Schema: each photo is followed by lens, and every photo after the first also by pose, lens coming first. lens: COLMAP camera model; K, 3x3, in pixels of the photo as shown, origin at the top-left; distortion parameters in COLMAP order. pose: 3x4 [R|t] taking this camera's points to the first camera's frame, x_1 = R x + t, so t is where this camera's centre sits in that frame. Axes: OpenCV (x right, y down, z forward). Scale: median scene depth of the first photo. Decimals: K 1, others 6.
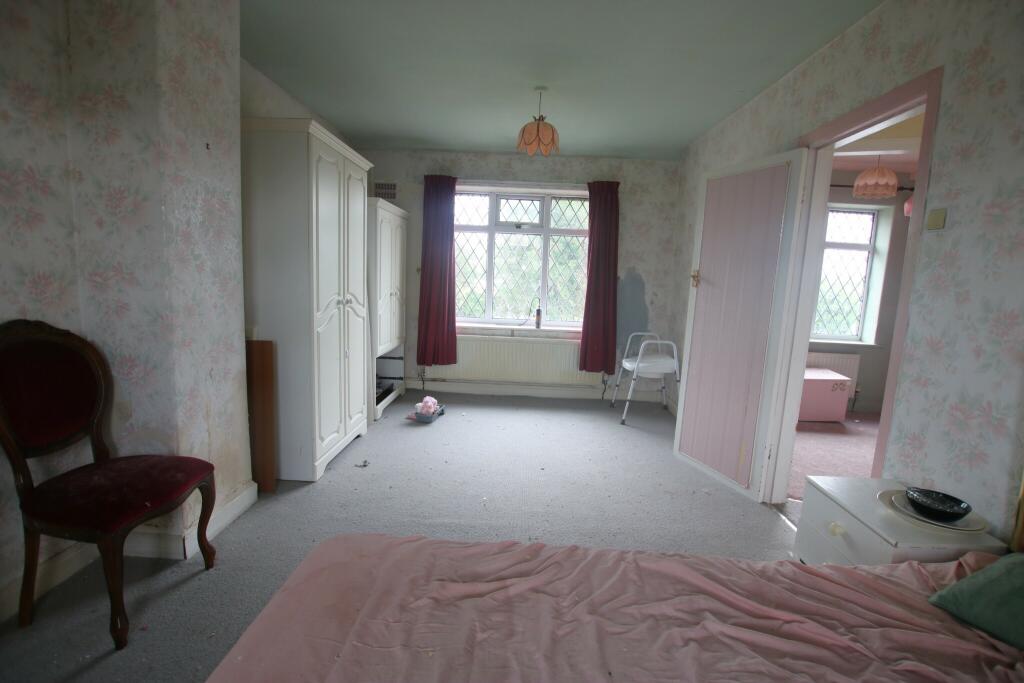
lens RADIAL K [[470.3, 0, 514.7], [0, 470.3, 349.7], [0, 0, 1]] dist [-0.017354, -0.000630]
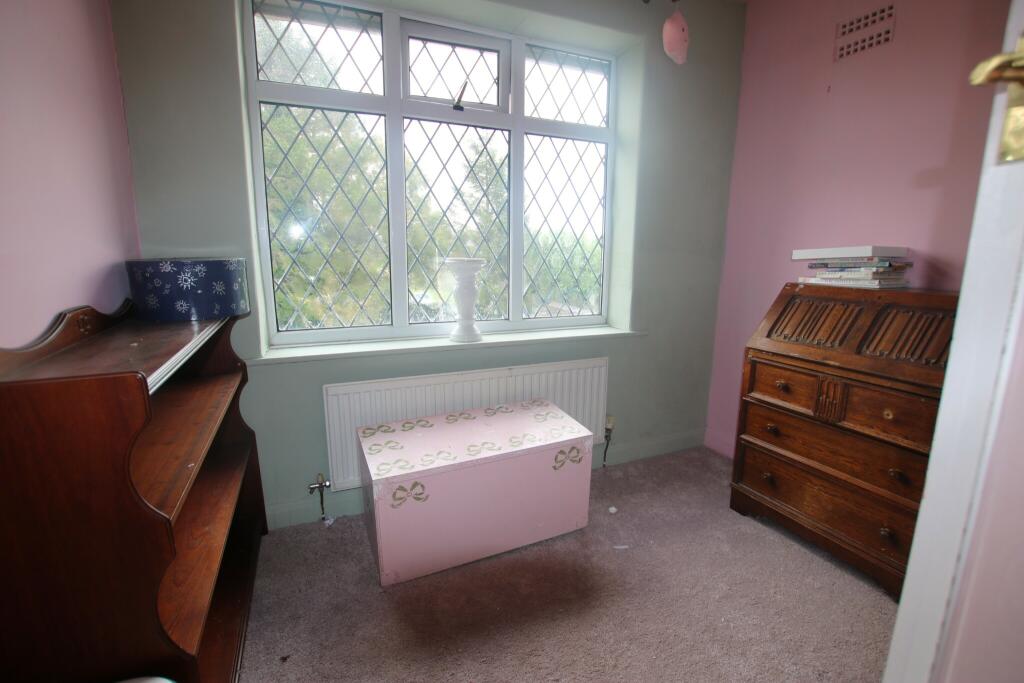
lens RADIAL K [[470.3, 0, 512.2], [0, 470.3, 341.2], [0, 0, 1]] dist [-0.017354, -0.000630]
pose [[0.907443, -0.117028, 0.403549, 0.448515], [0.095207, 0.992718, 0.073800, -0.049513], [-0.409247, -0.028549, 0.911977, 0.585244]]
